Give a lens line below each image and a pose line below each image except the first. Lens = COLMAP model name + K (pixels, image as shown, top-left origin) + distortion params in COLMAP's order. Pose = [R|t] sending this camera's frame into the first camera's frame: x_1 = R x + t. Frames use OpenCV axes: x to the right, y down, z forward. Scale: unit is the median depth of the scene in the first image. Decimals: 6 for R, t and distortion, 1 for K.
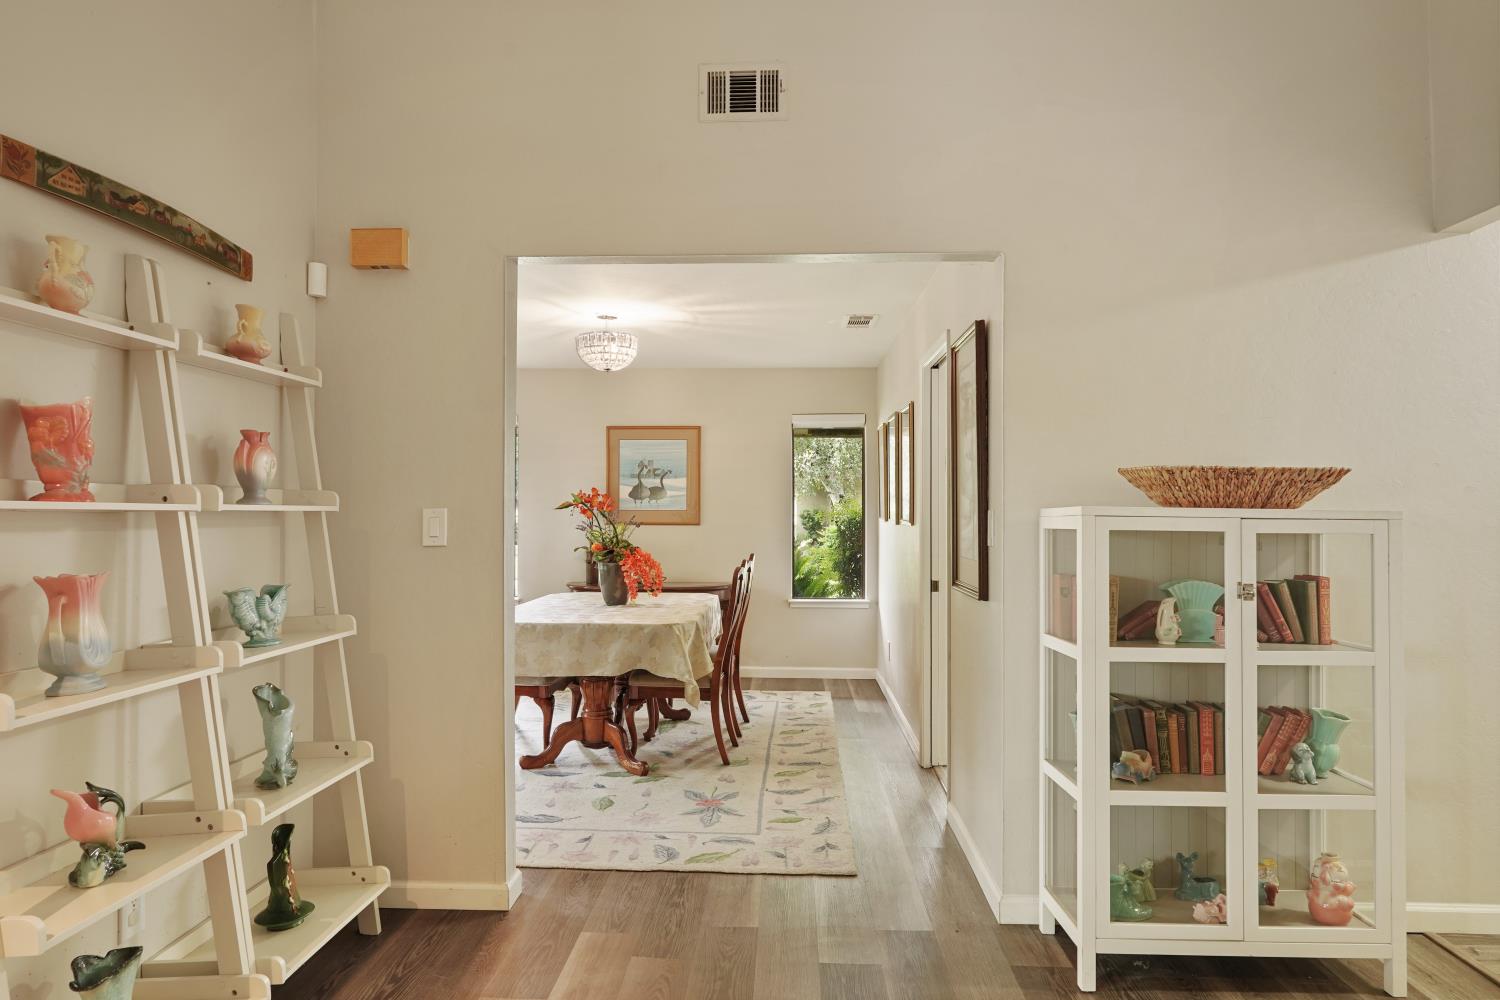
lens RADIAL K [[970.4, 0, 751.2], [0, 970.4, 506.5], [0, 0, 1]] dist [0.001498, 0.000239]
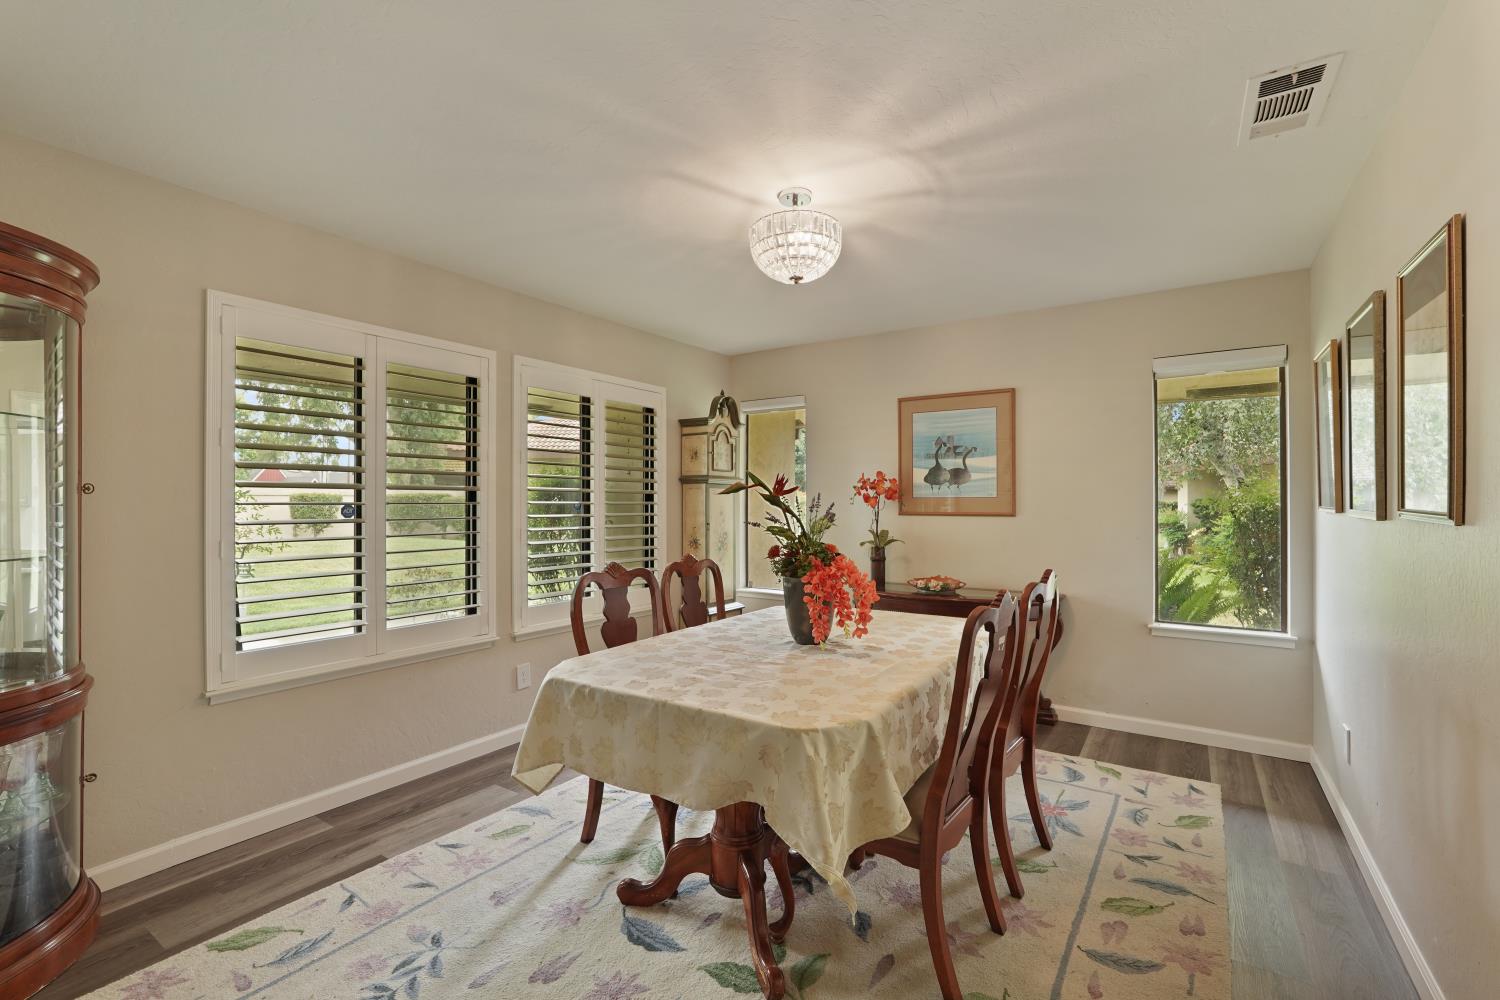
lens RADIAL K [[676.1, 0, 742.2], [0, 676.1, 503.7], [0, 0, 1]] dist [-0.002405, 0.001249]
pose [[0.855522, -0.003867, -0.517752, 0.040810], [0.007340, 0.999962, 0.004659, 0.005147], [0.517715, -0.007786, 0.855518, 0.434872]]
